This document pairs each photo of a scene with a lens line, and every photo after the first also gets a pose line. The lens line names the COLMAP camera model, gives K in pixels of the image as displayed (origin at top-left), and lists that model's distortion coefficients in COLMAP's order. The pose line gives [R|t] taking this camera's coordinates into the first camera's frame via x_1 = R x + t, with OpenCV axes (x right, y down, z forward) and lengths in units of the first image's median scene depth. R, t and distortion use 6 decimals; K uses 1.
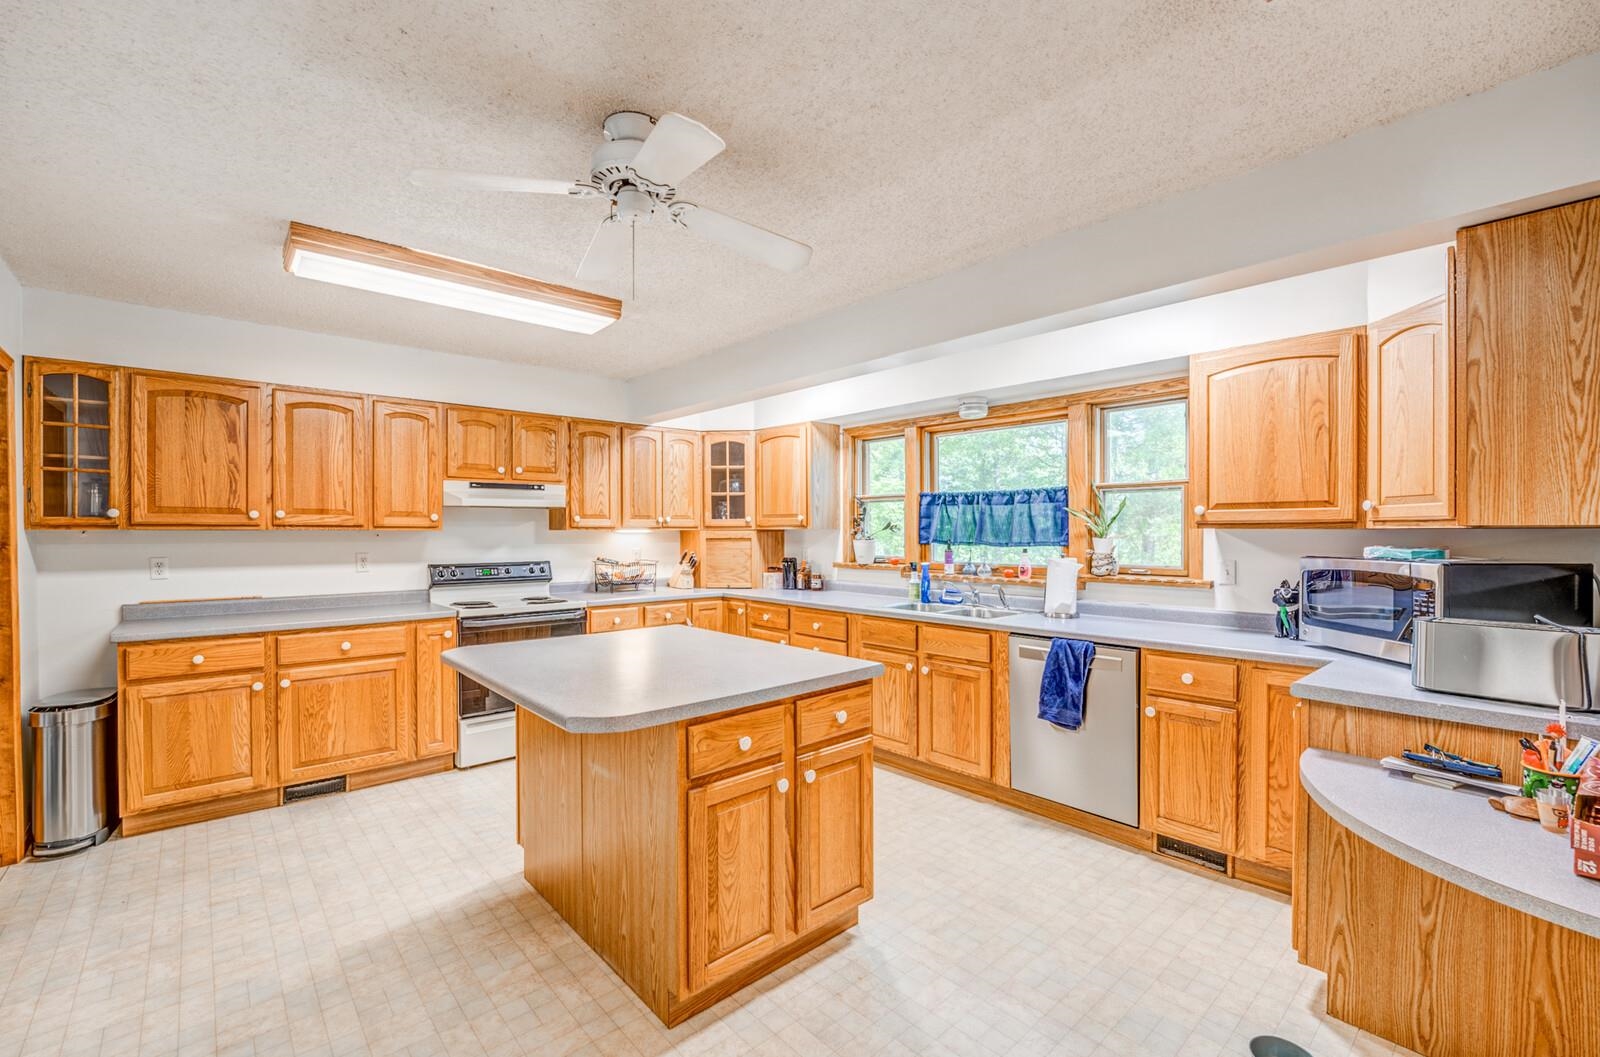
lens RADIAL K [[681.7, 0, 800.8], [0, 681.7, 530.3], [0, 0, 1]] dist [-0.004209, -0.000590]
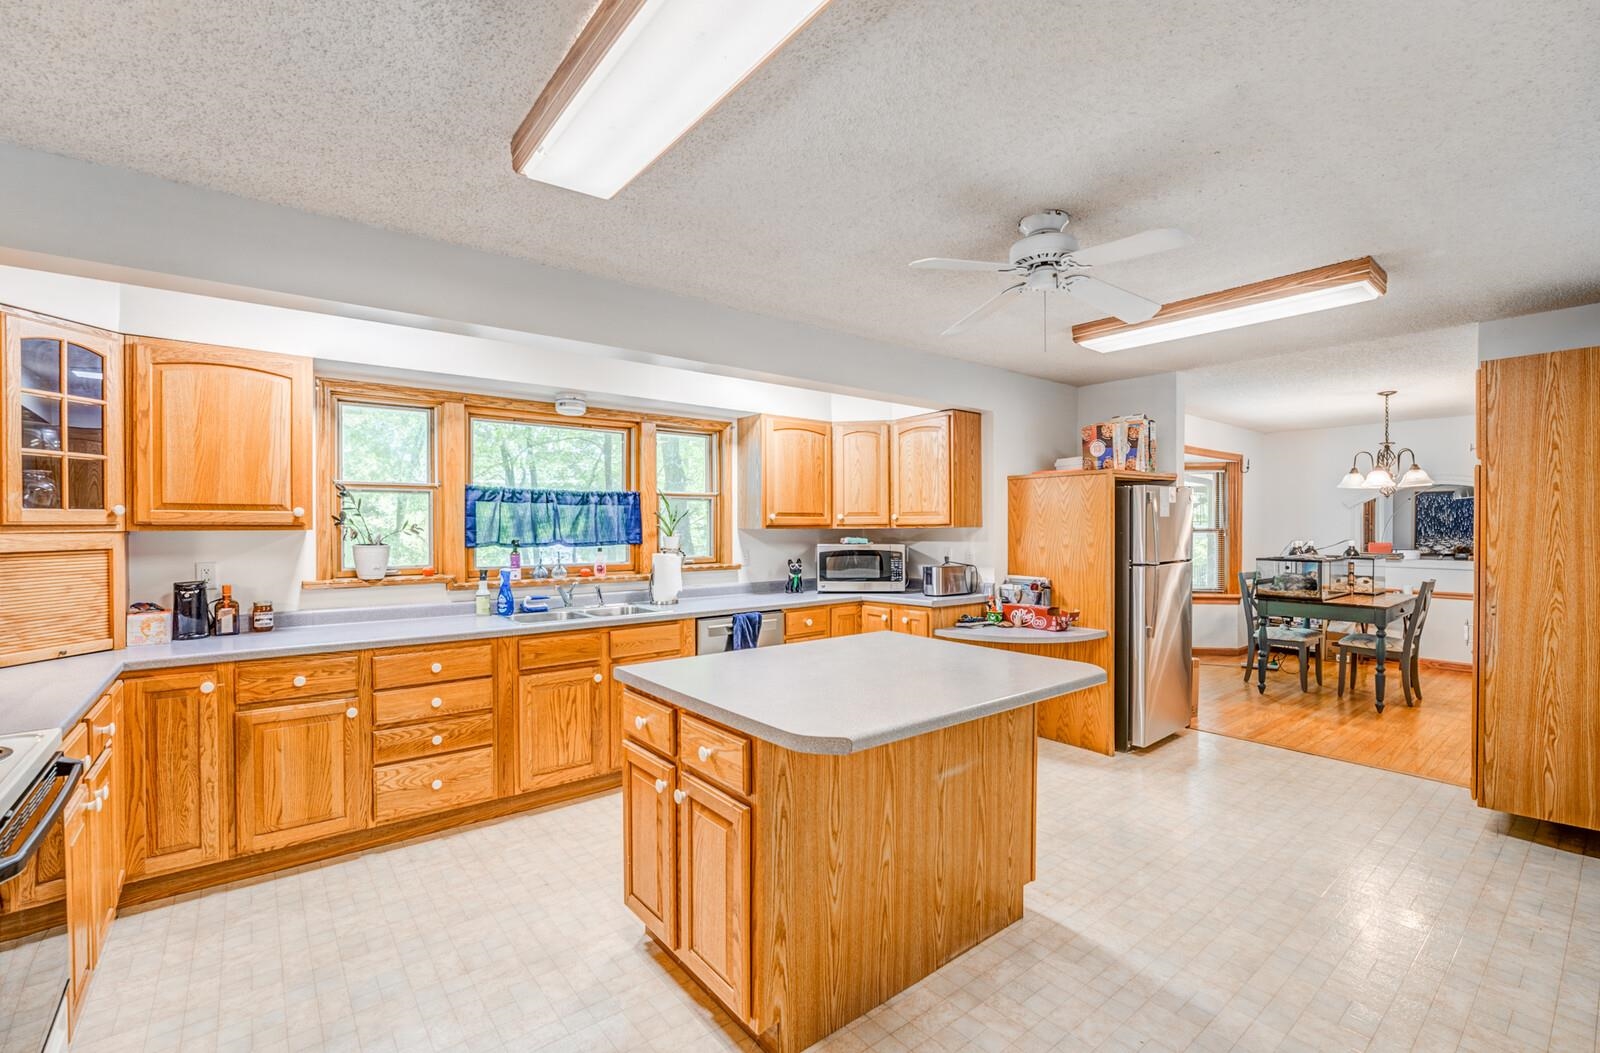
lens RADIAL K [[681.7, 0, 800.9], [0, 681.7, 530.3], [0, 0, 1]] dist [-0.004209, -0.000590]
pose [[0.066957, -0.007140, 0.997730, -0.647744], [-0.000174, 0.999974, 0.007168, -0.007015], [-0.997756, -0.000654, 0.066954, 0.572494]]
